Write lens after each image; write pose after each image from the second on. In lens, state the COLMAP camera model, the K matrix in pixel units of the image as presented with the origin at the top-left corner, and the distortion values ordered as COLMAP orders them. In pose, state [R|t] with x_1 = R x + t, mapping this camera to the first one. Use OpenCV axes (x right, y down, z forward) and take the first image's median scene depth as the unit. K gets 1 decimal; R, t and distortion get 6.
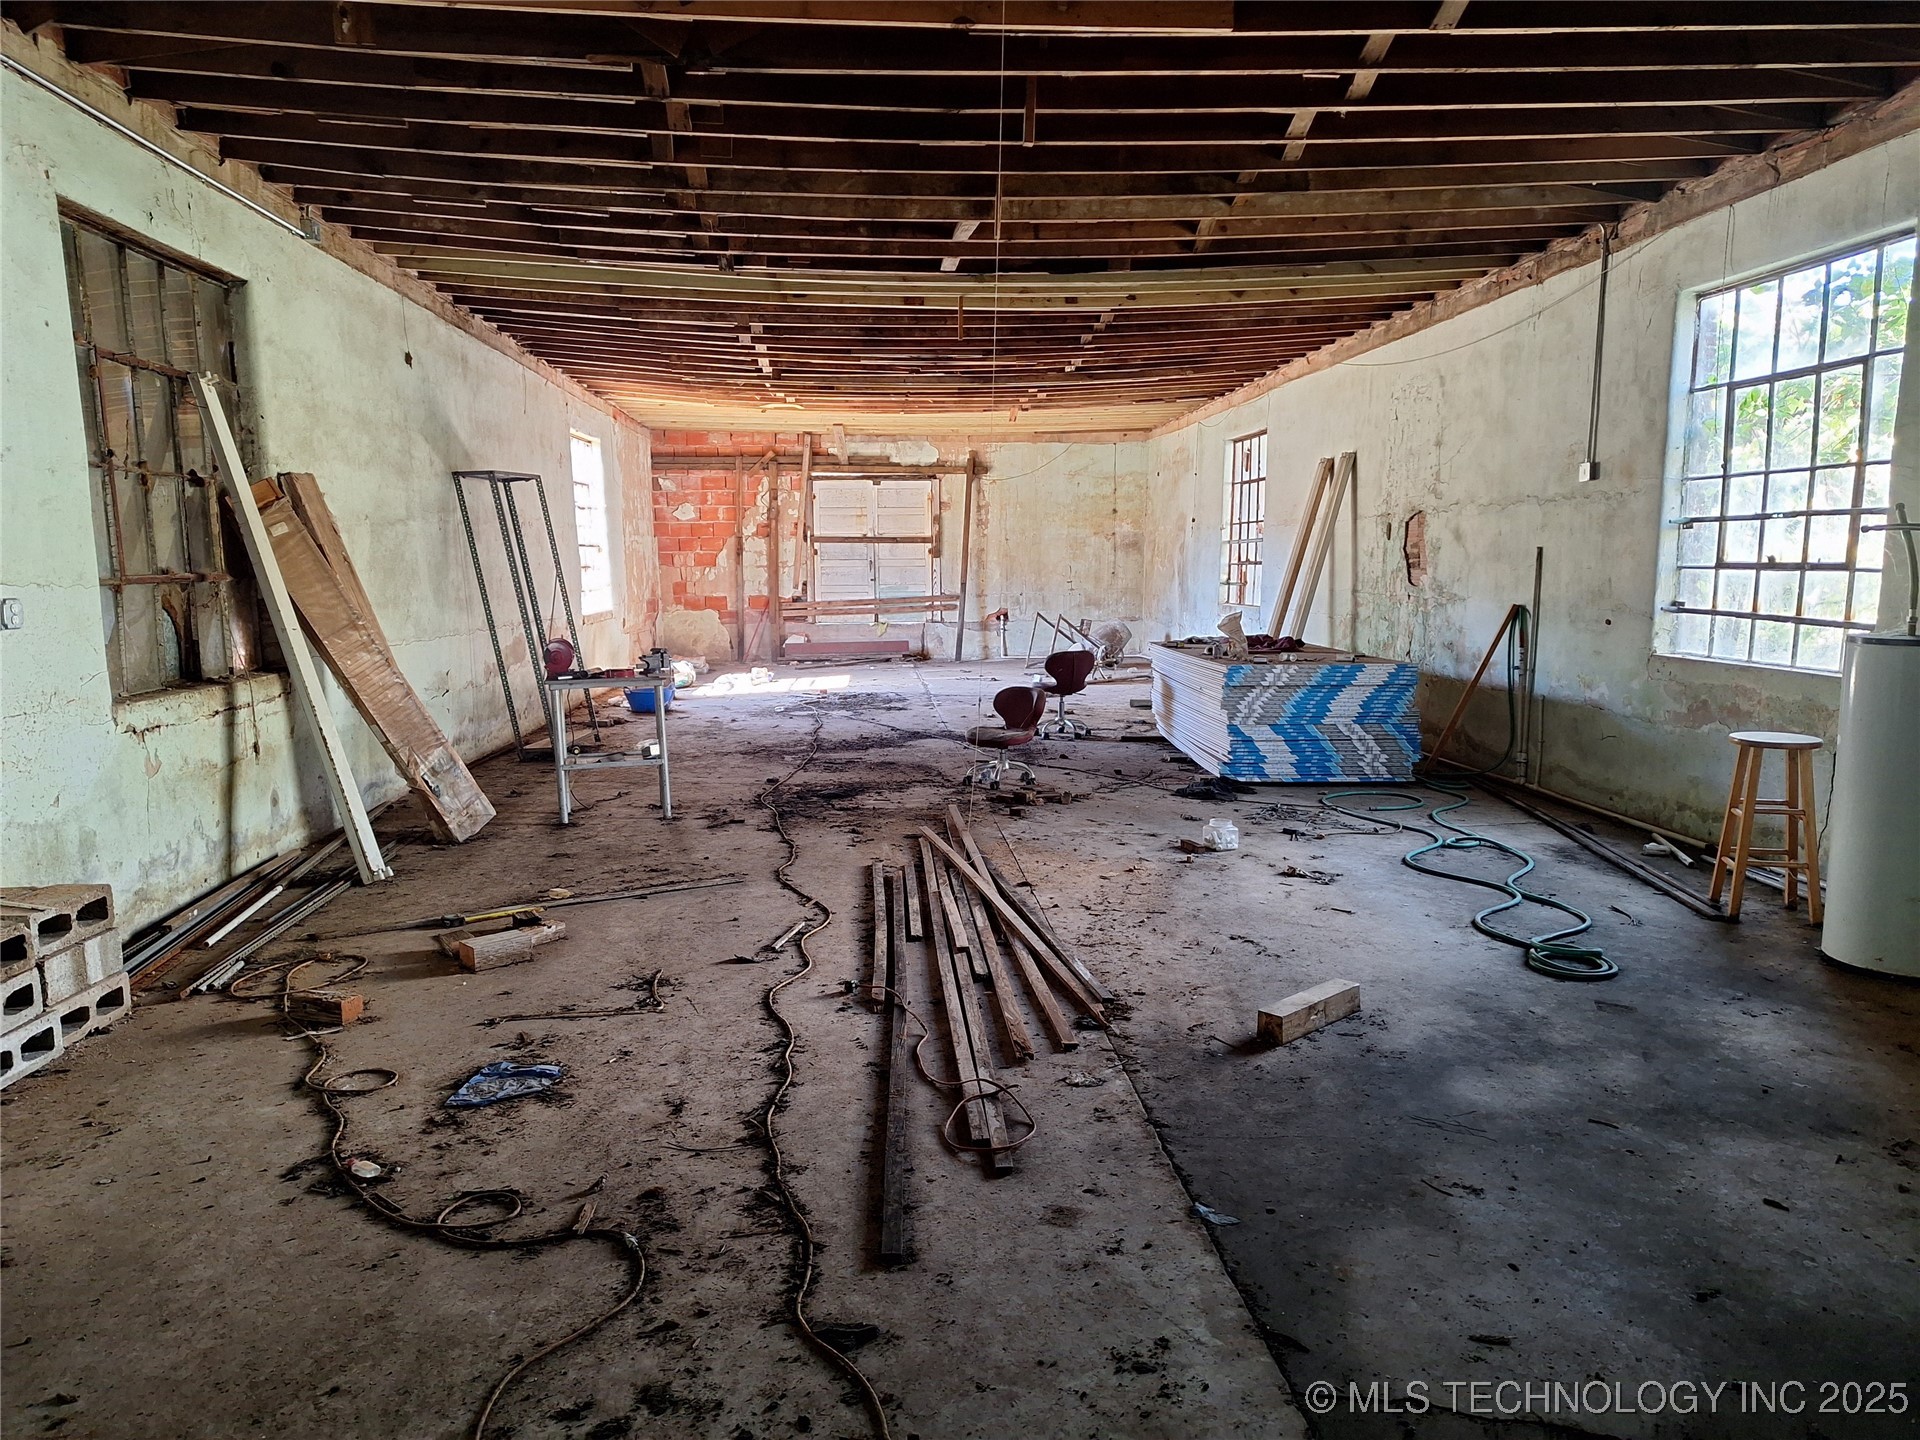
lens RADIAL K [[1288.9, 0, 963.8], [0, 1288.9, 733.2], [0, 0, 1]] dist [0.009842, -0.002429]
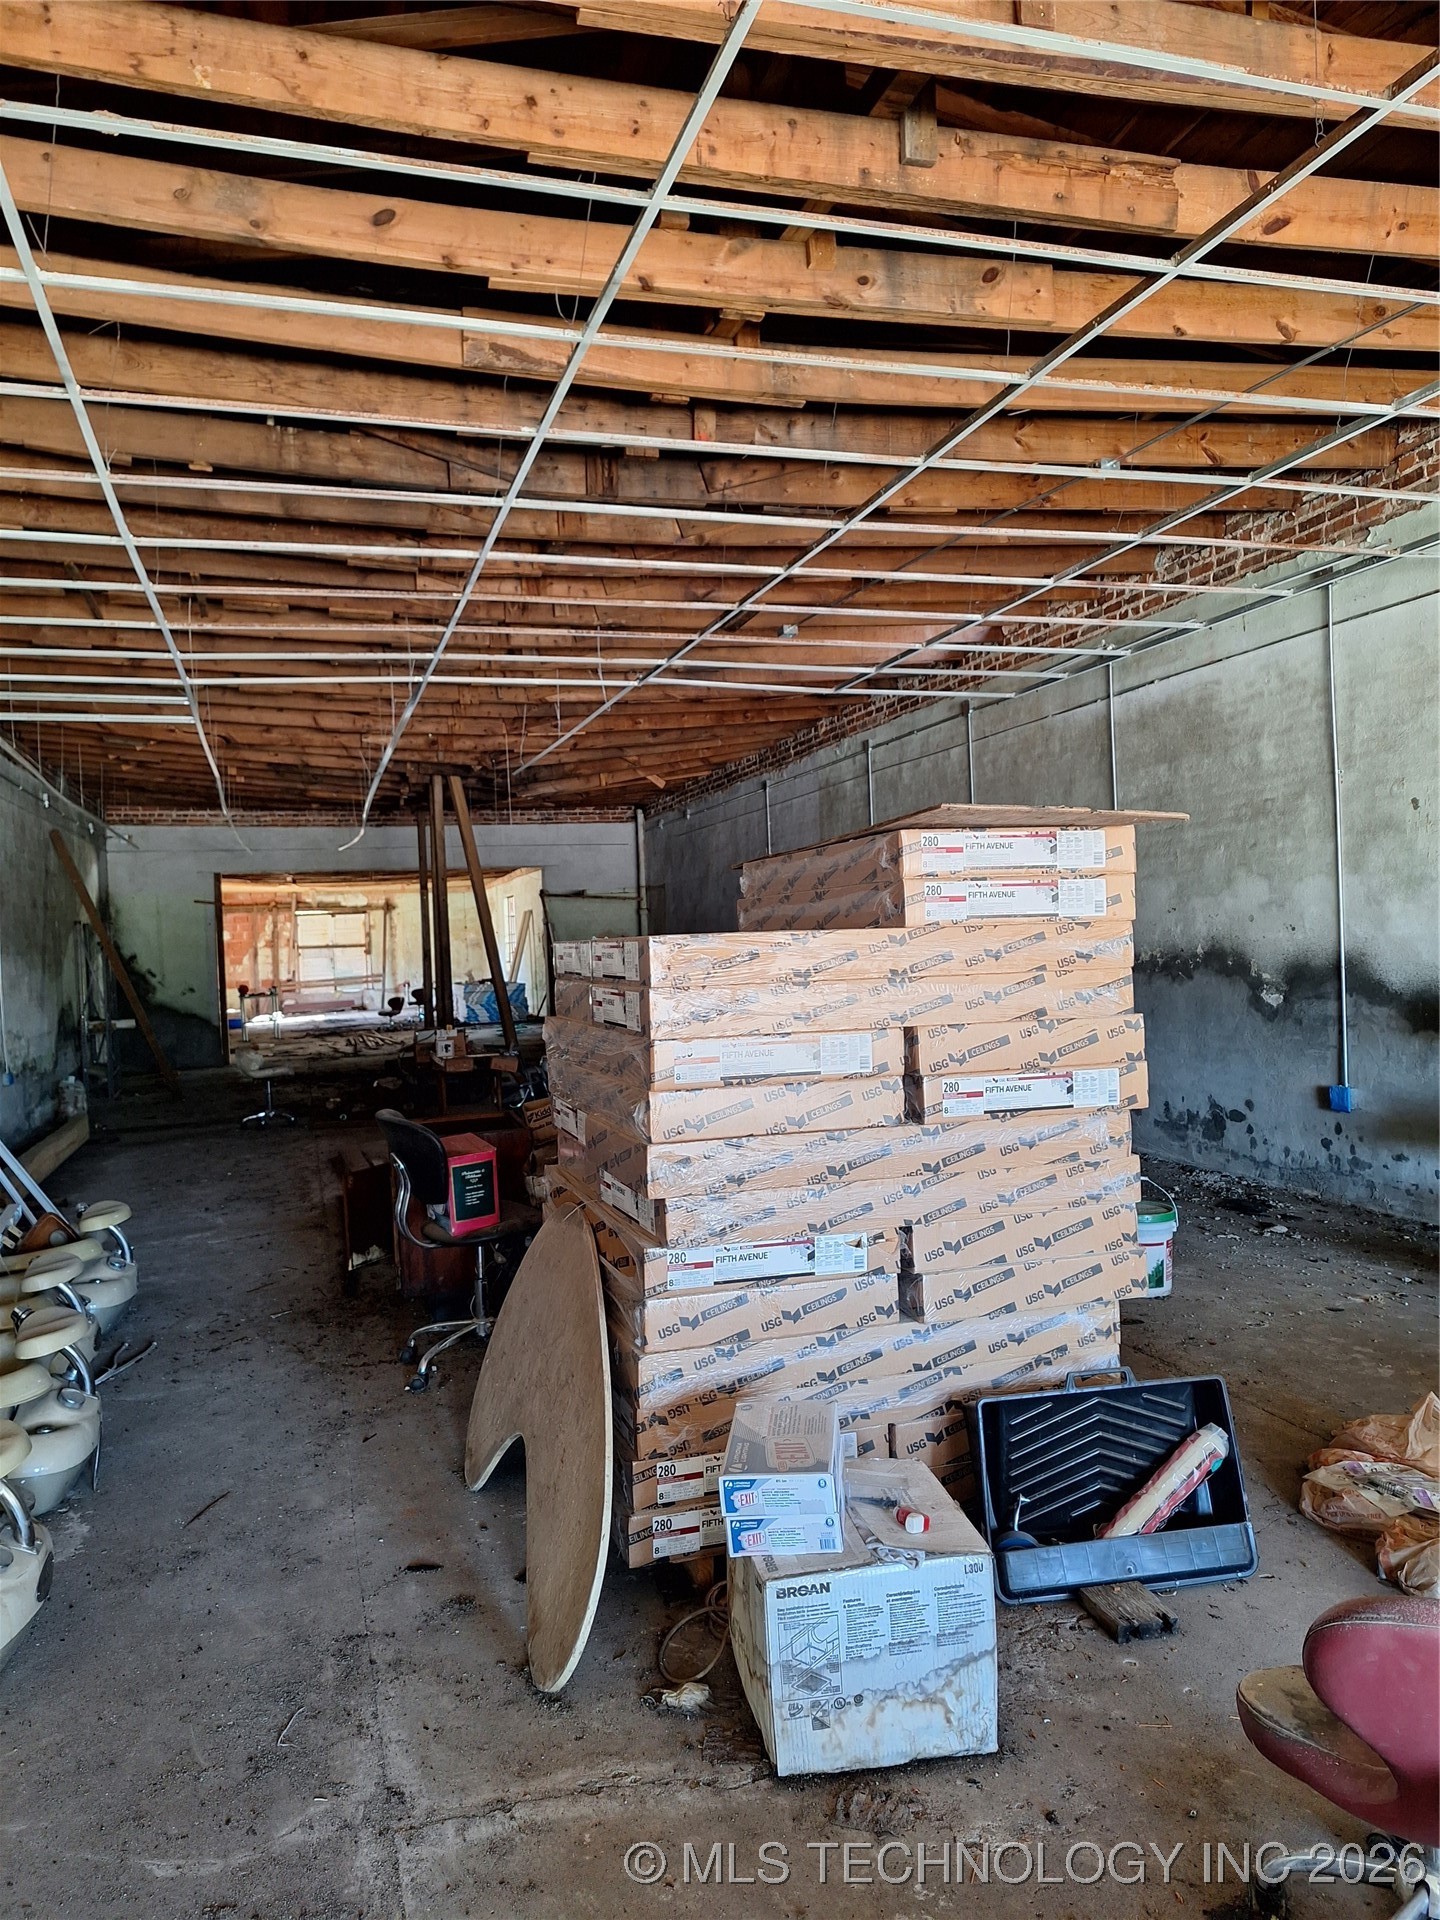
lens RADIAL K [[1288.9, 0, 732.3], [0, 1288.9, 950.4], [0, 0, 1]] dist [0.009842, -0.002429]
pose [[0.967962, -0.037918, 0.248216, 0.025547], [0.070312, 0.989916, -0.122975, 0.122920], [-0.241050, 0.136488, 0.960867, -0.913403]]
